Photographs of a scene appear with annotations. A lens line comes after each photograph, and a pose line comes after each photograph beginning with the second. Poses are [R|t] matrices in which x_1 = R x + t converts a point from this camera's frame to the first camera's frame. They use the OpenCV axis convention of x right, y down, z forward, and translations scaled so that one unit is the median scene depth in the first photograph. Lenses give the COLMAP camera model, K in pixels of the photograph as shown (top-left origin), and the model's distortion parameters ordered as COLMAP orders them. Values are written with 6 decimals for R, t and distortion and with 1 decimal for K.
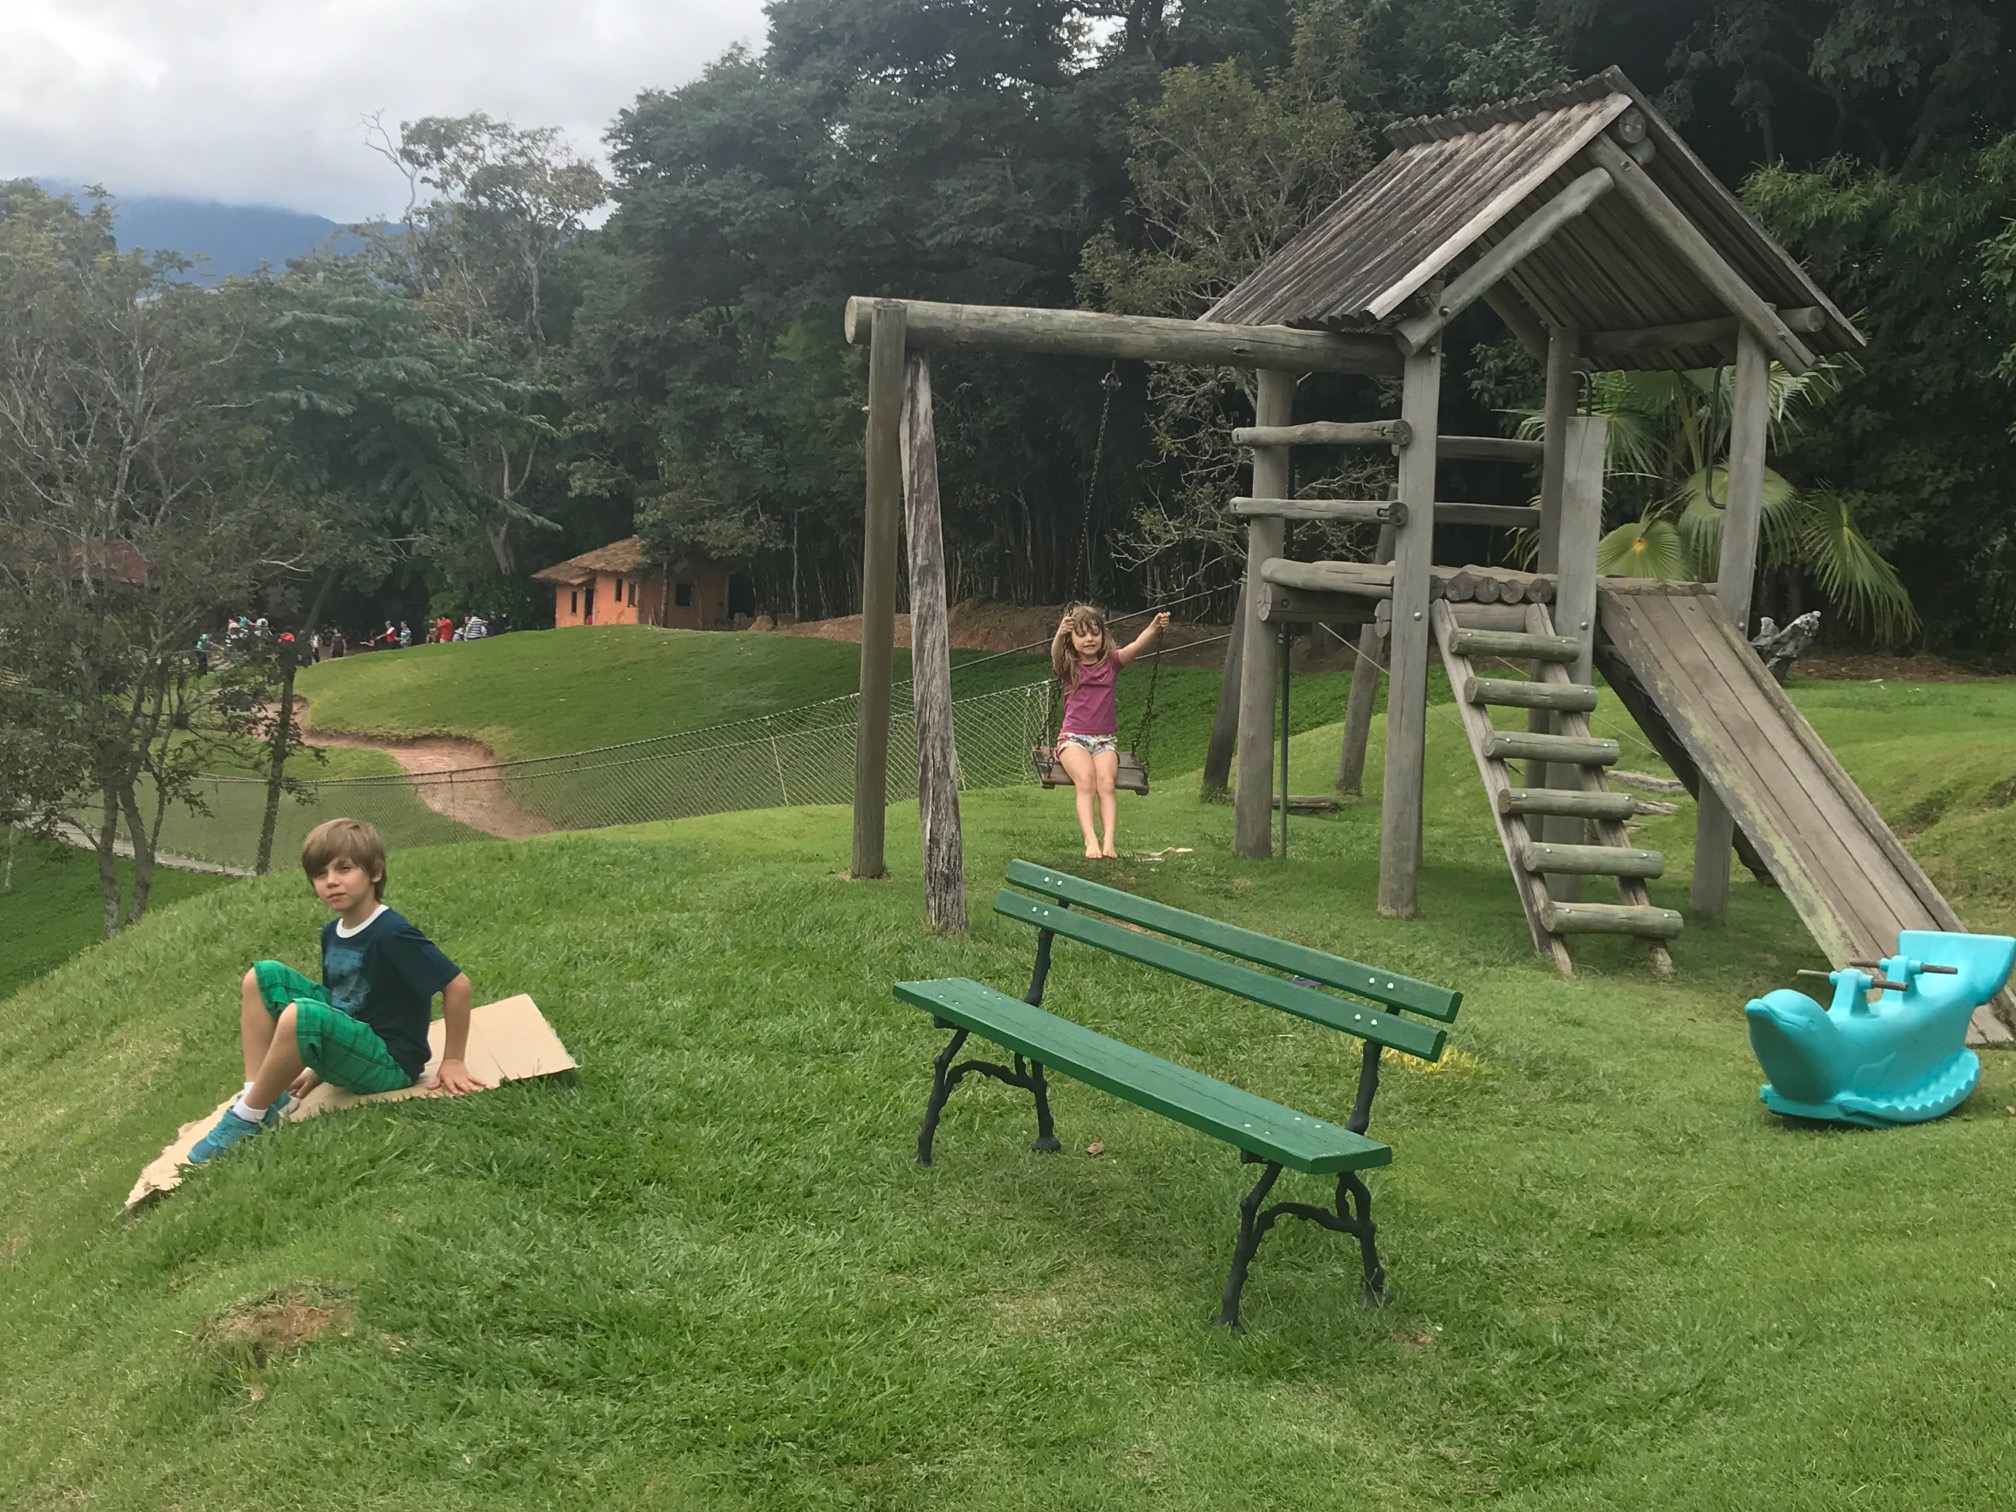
lens RADIAL K [[2408.1, 0, 1008.0], [0, 2408.1, 756.5], [0, 0, 1]] dist [0.007591, 0.000000]
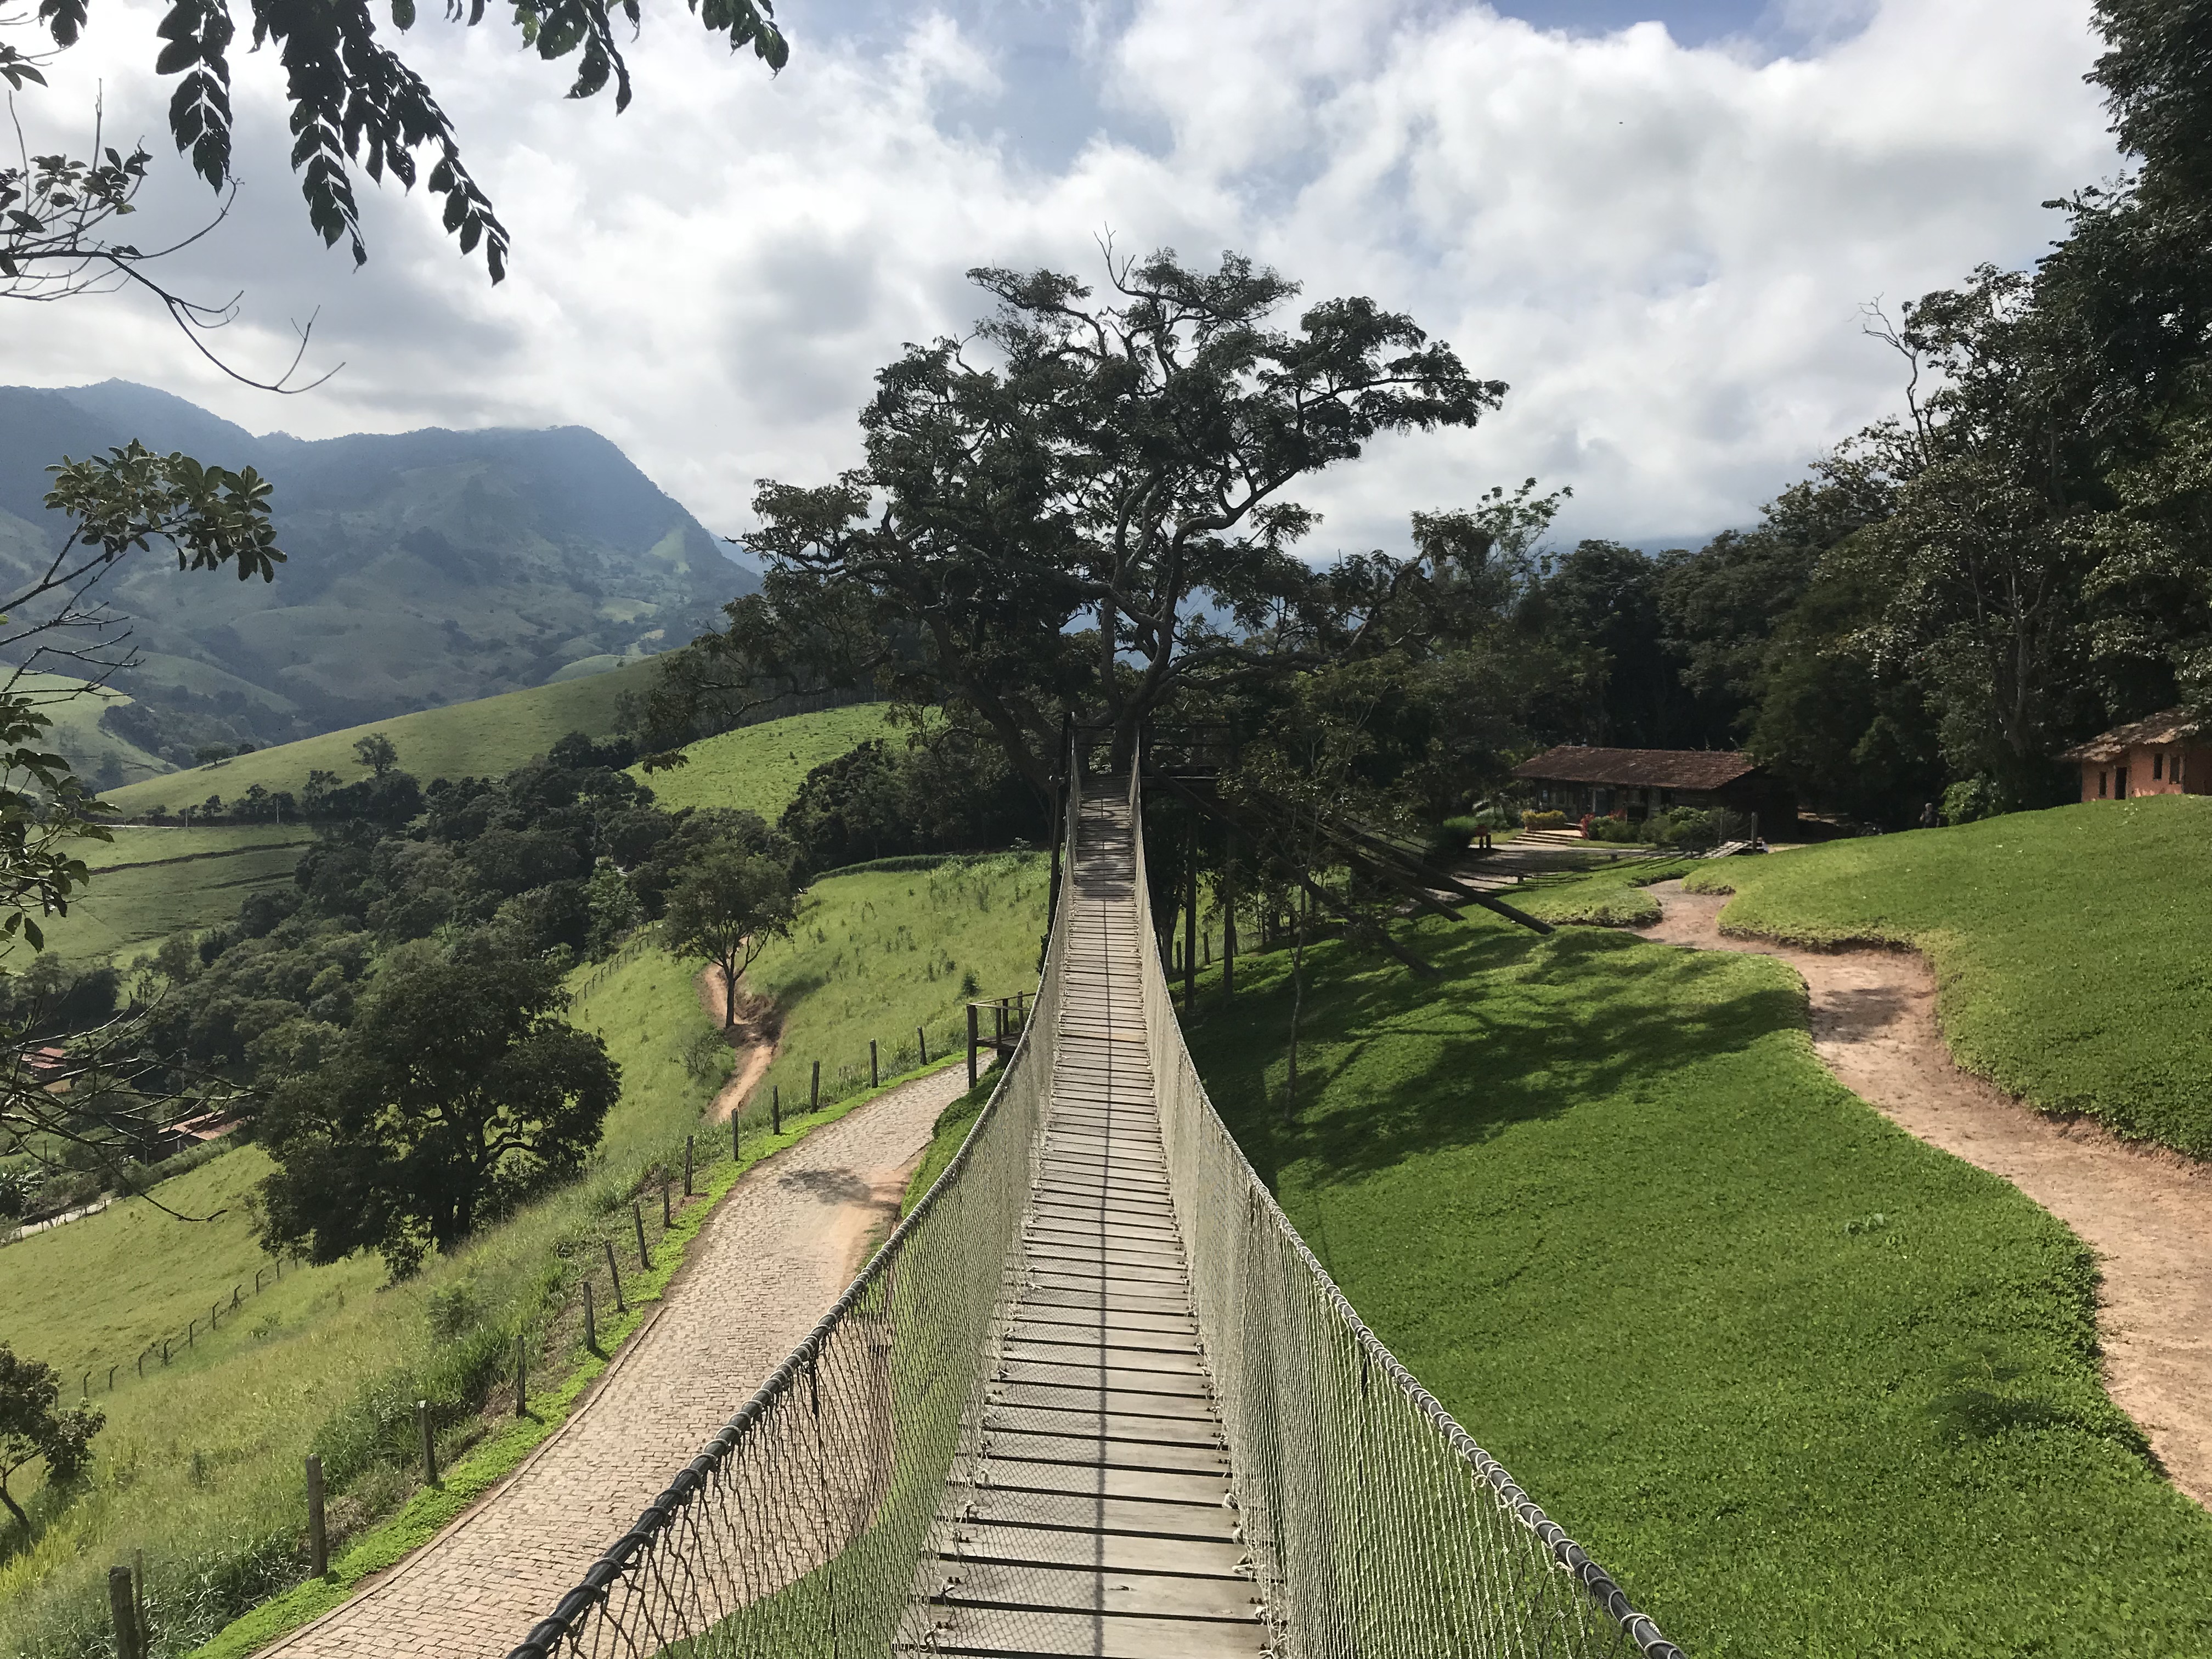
lens RADIAL K [[1836.7, 0, 1106.1], [0, 1836.7, 836.2], [0, 0, 1]] dist [0.002783, -0.000074]
pose [[0.771969, -0.017996, -0.635406, -0.034703], [-0.017722, 0.998601, -0.049814, -0.005097], [0.635413, 0.049715, 0.770570, 0.254875]]
